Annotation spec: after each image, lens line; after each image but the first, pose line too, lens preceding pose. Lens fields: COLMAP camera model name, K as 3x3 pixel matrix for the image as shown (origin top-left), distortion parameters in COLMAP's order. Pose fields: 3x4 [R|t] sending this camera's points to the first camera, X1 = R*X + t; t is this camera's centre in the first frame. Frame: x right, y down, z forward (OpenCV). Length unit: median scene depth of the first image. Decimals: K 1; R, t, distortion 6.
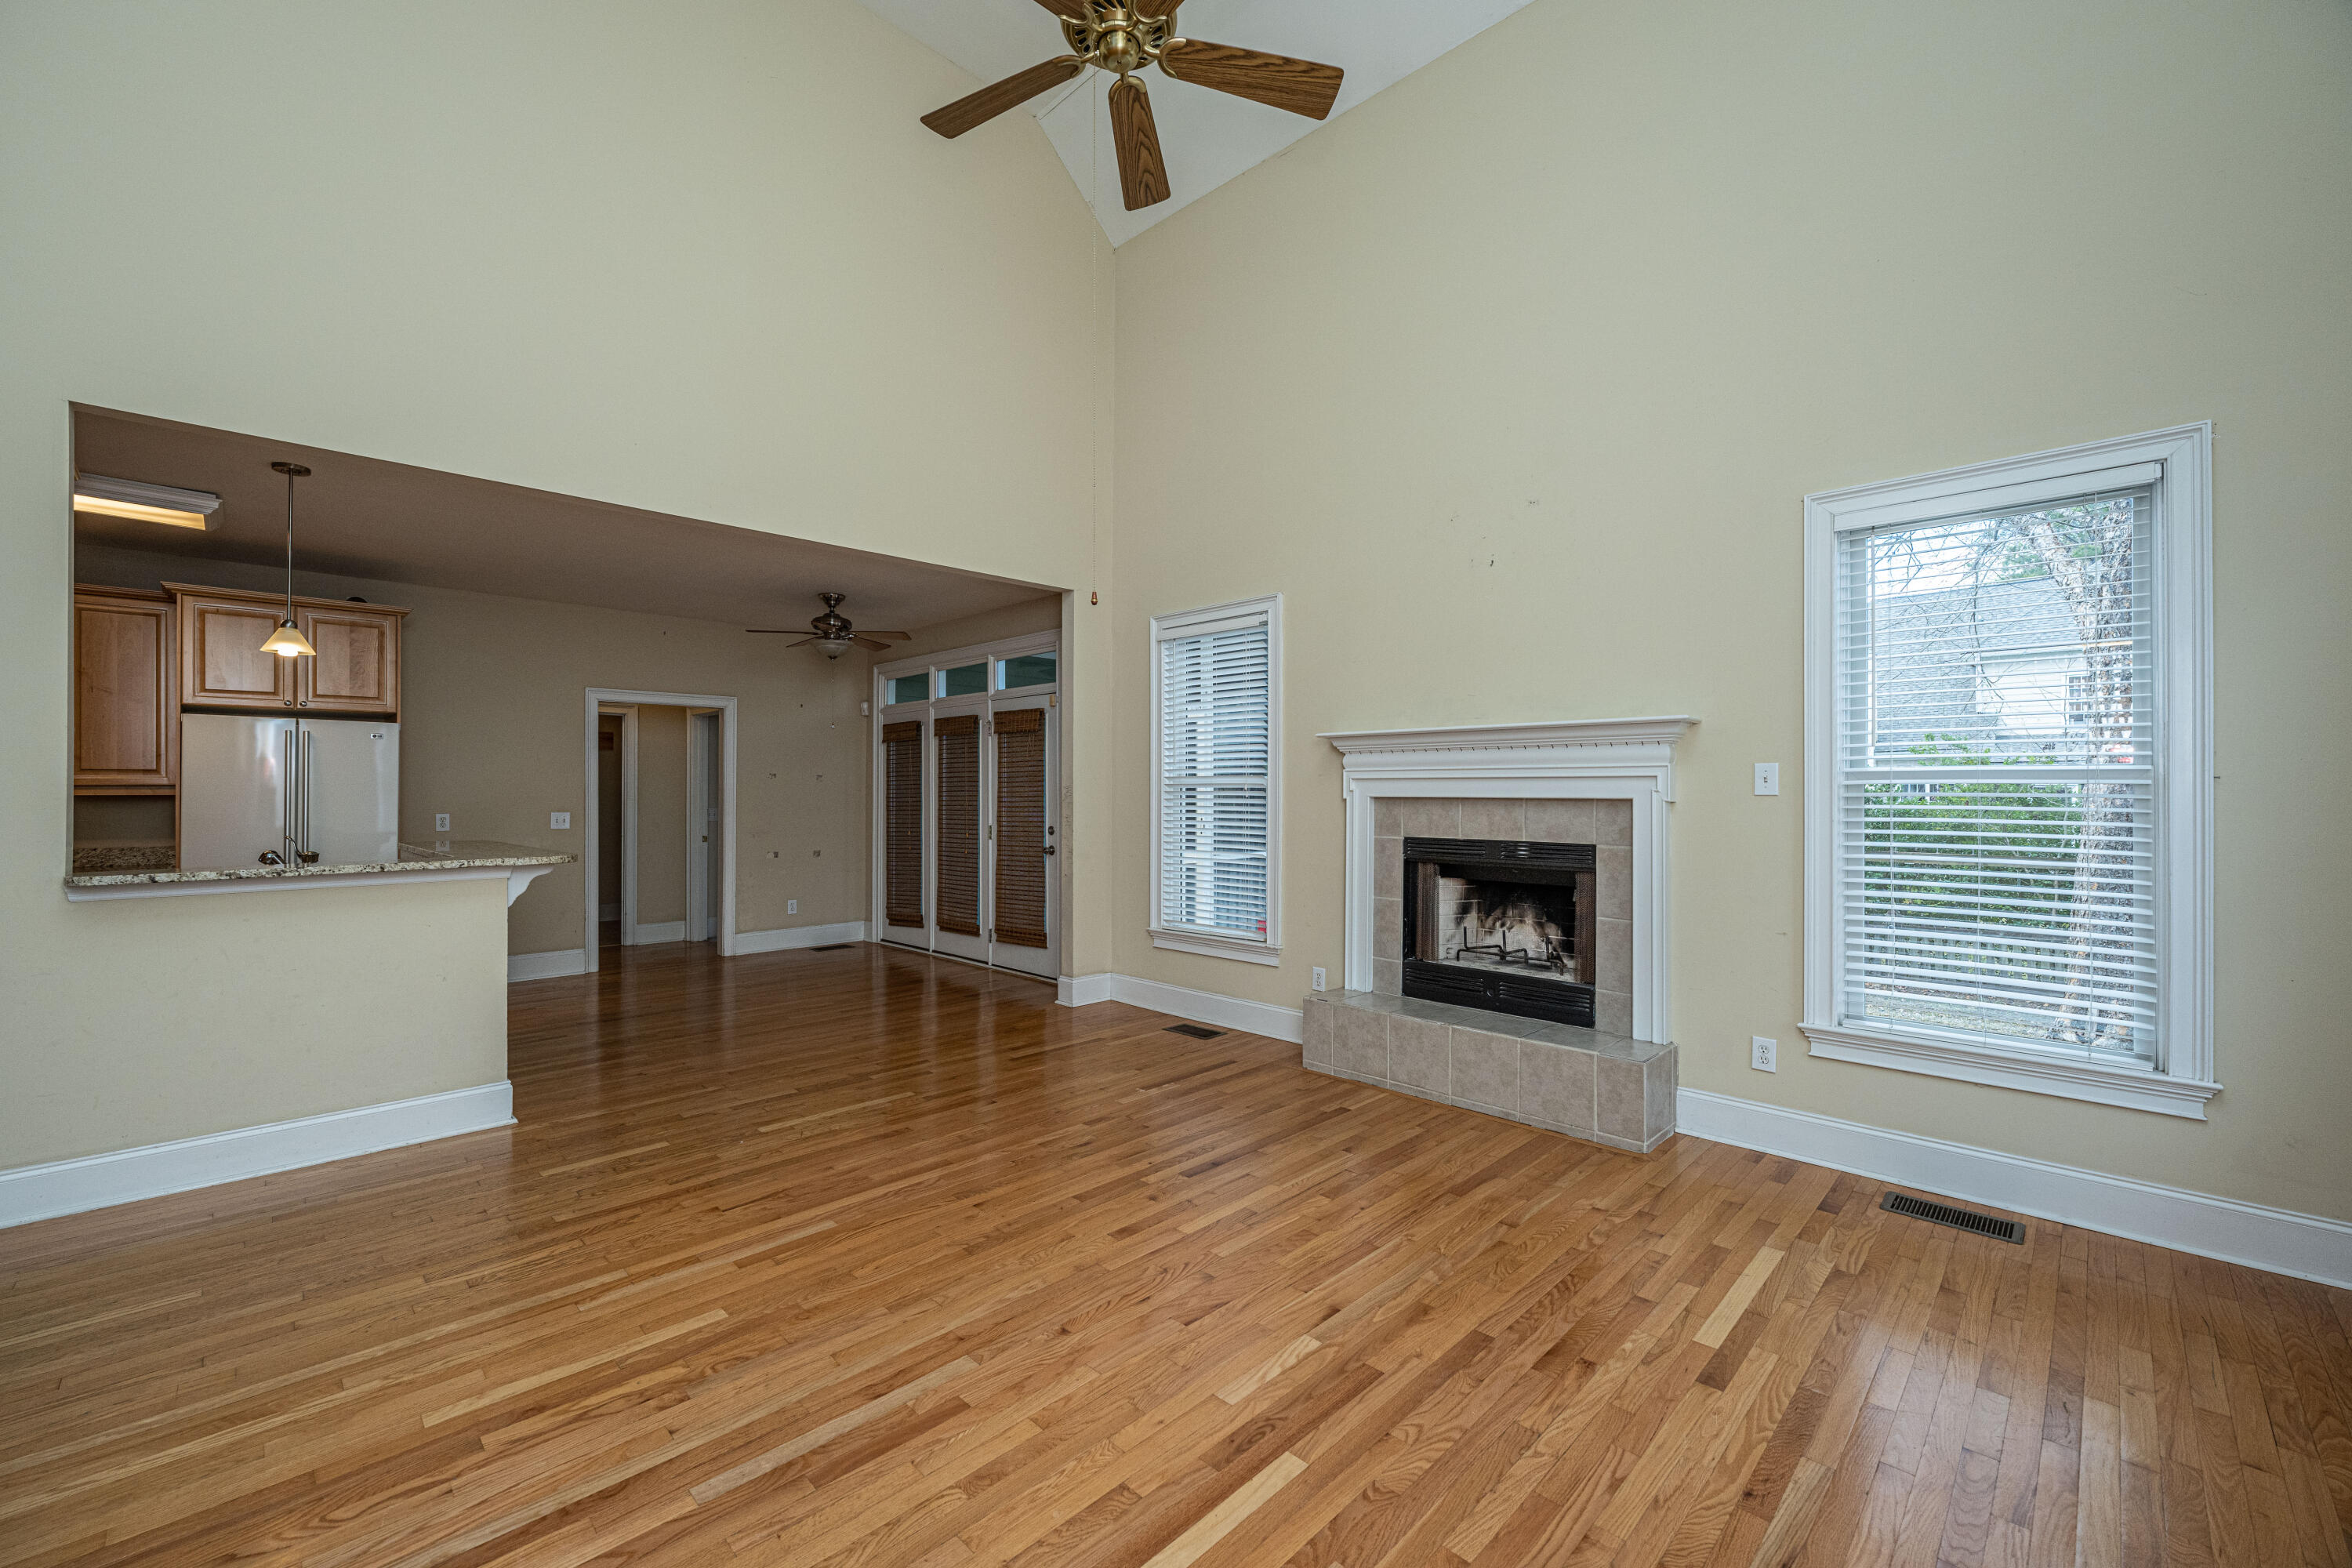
lens RADIAL K [[942.2, 0, 1155.0], [0, 942.2, 788.9], [0, 0, 1]] dist [-0.001103, -0.000018]
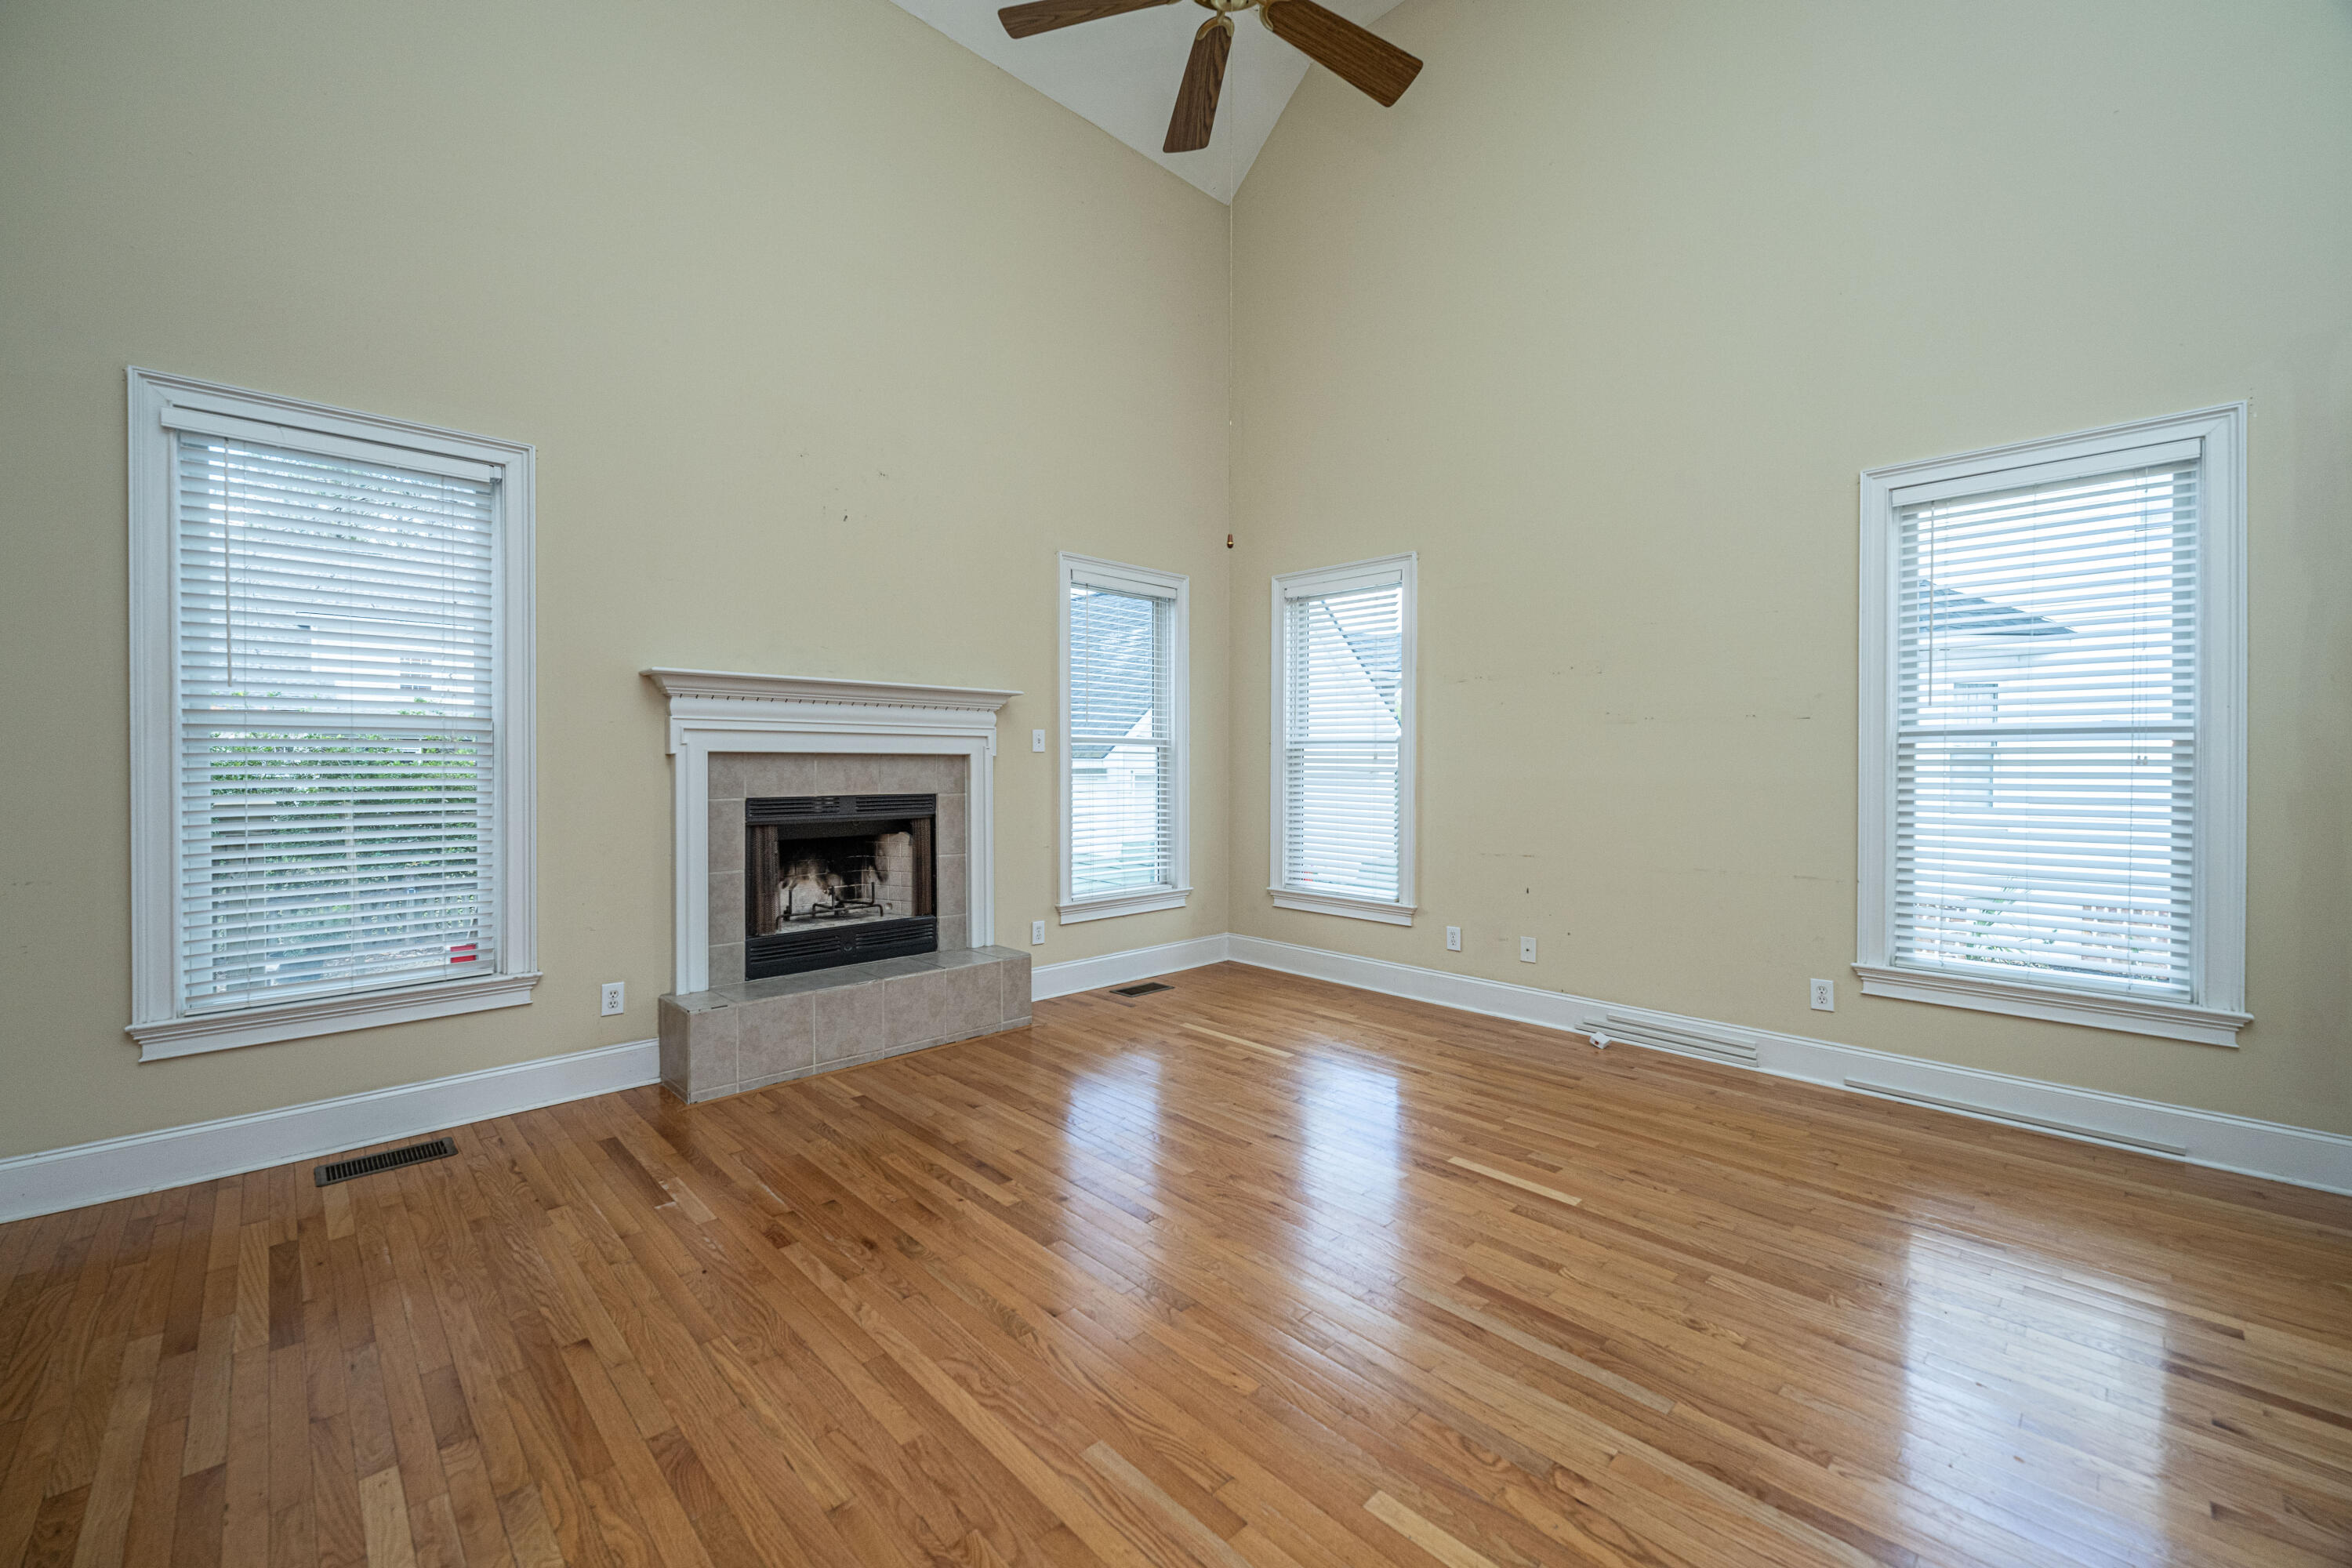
lens RADIAL K [[937.6, 0, 1164.5], [0, 937.6, 782.0], [0, 0, 1]] dist [-0.000324, -0.000146]
pose [[0.015329, -0.023948, 0.999596, -0.706279], [-0.006161, 0.999692, 0.024044, 0.015155], [-0.999864, -0.006527, 0.015177, 0.719027]]
